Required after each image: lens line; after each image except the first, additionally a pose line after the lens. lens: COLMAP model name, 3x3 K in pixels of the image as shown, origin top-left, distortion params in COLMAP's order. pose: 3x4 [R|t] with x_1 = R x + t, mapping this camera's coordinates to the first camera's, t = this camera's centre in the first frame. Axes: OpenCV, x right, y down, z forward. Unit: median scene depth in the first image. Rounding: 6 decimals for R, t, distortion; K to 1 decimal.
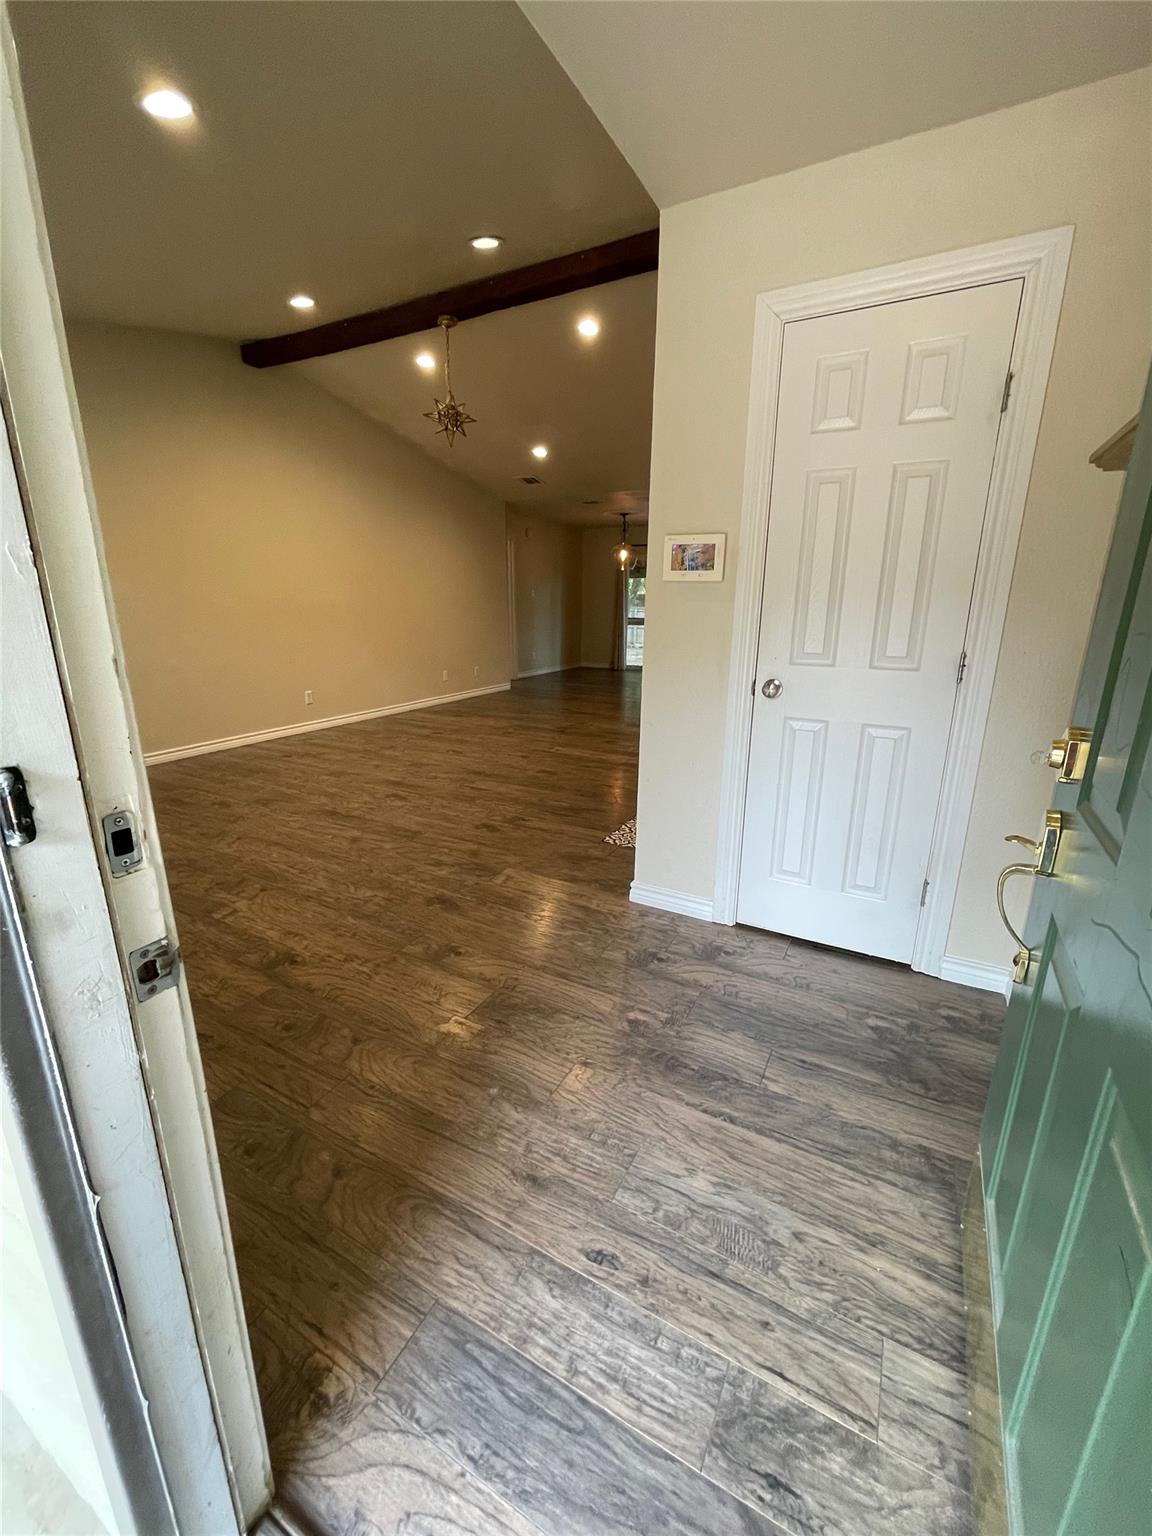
lens RADIAL K [[623.8, 0, 572.5], [0, 623.8, 765.5], [0, 0, 1]] dist [0.002476, -0.002051]
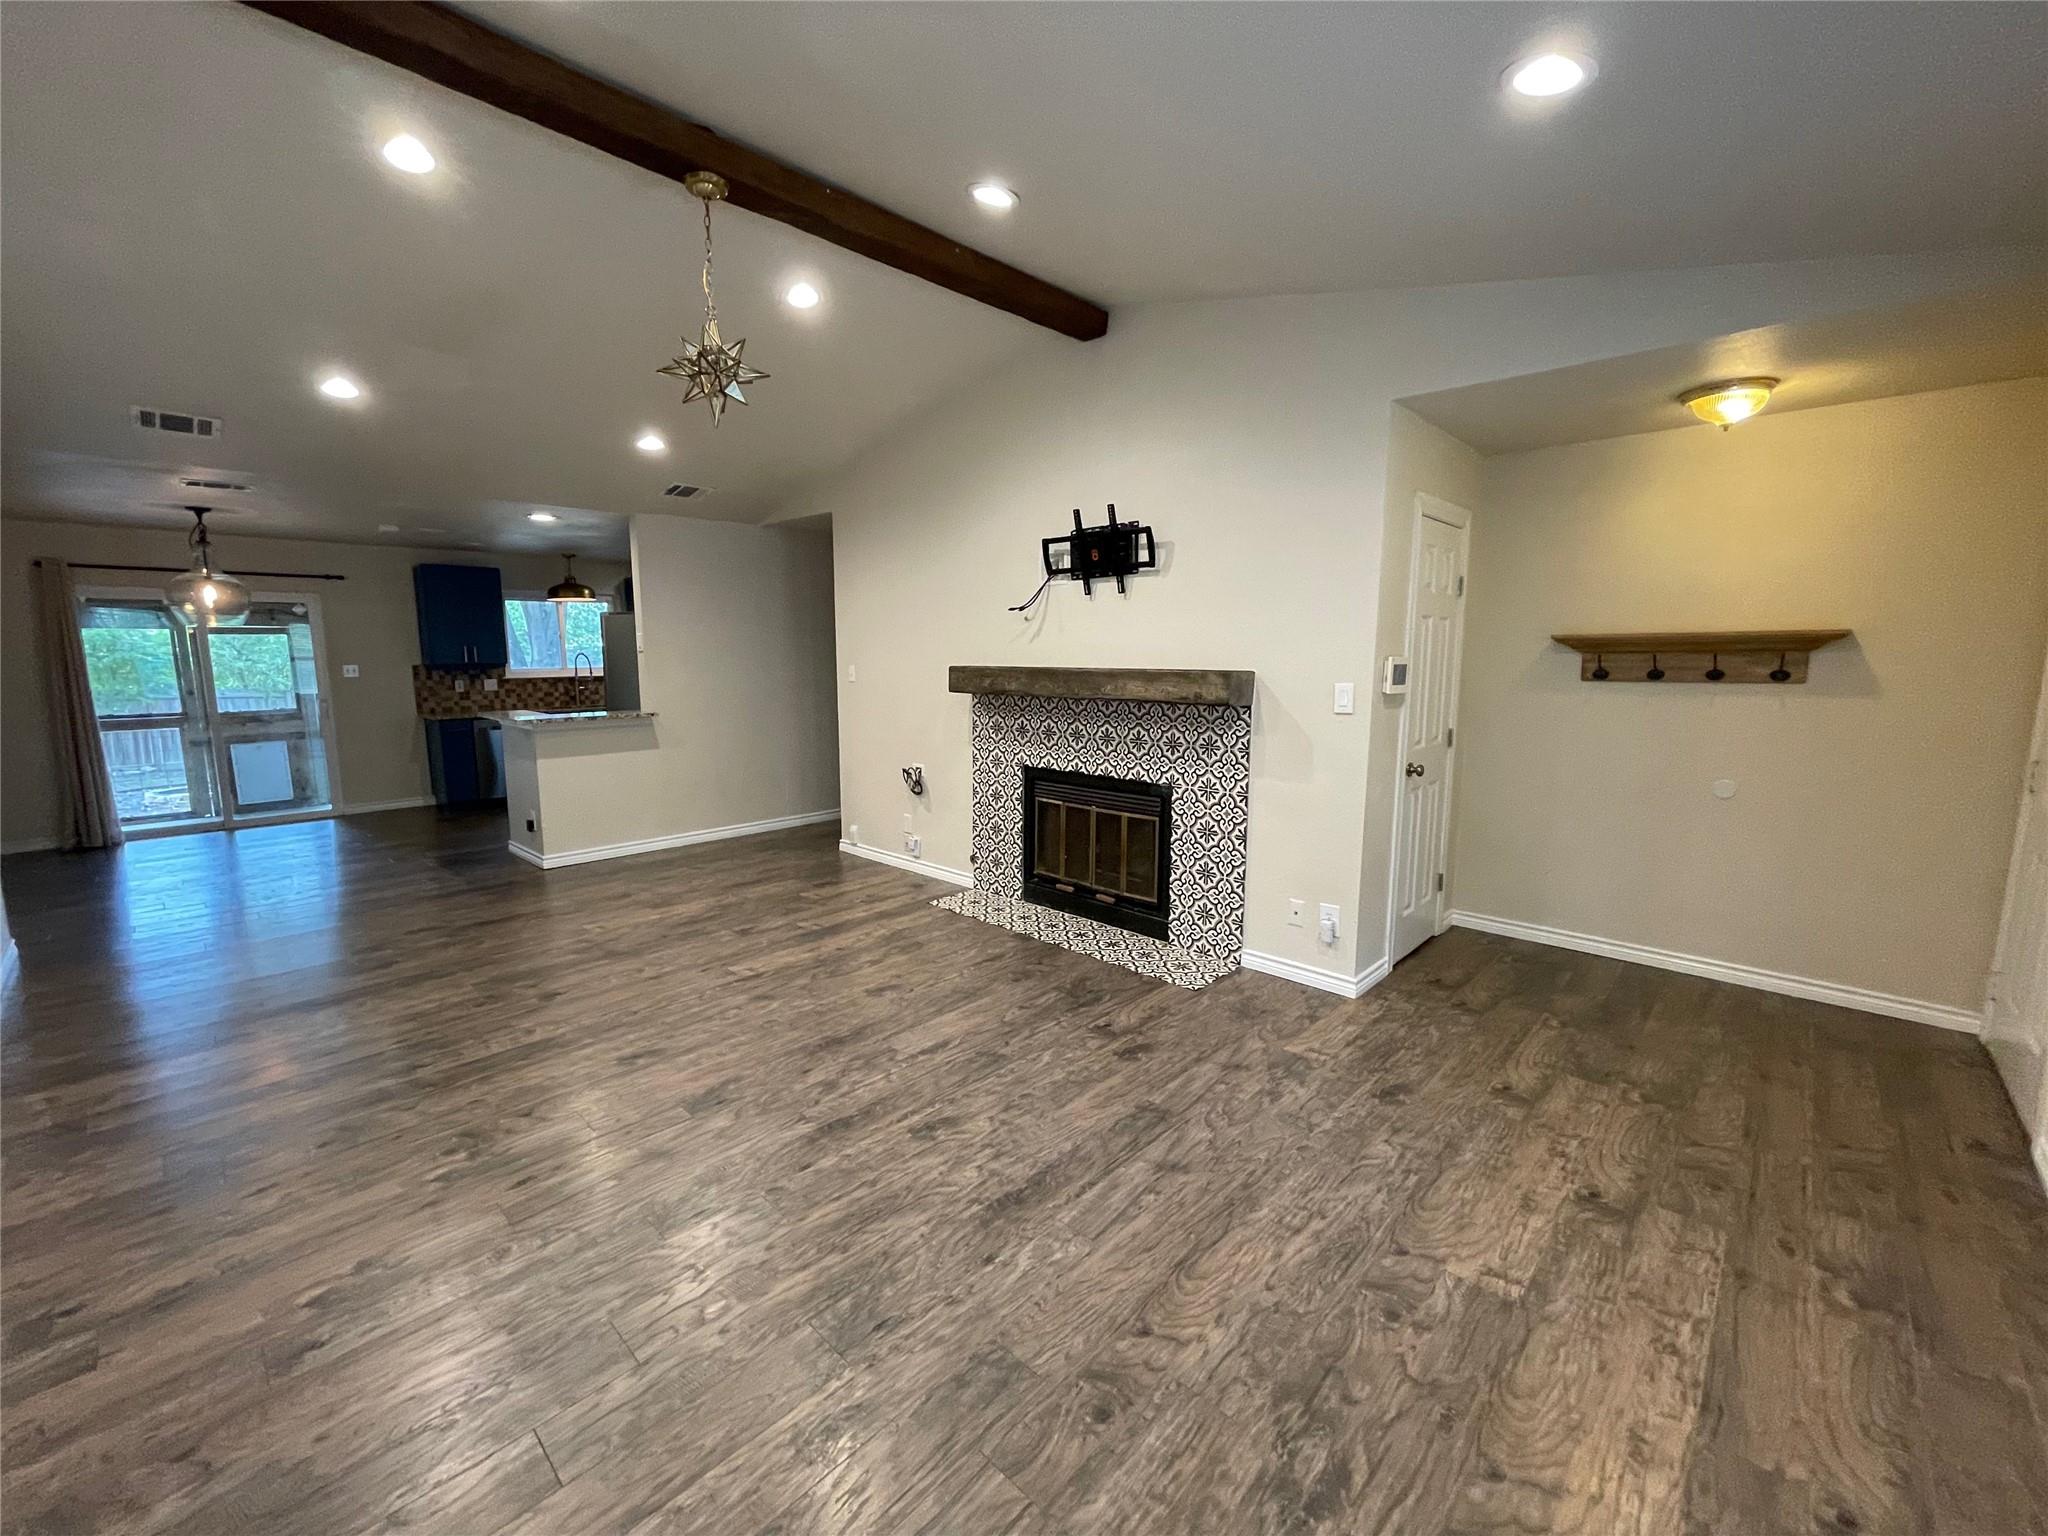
lens RADIAL K [[831.7, 0, 1034.9], [0, 831.7, 761.8], [0, 0, 1]] dist [0.002476, -0.002051]
pose [[0.260793, -0.139618, 0.955246, -0.797331], [0.256306, 0.963990, 0.070921, -0.237688], [-0.930749, 0.226340, 0.287187, 0.638948]]
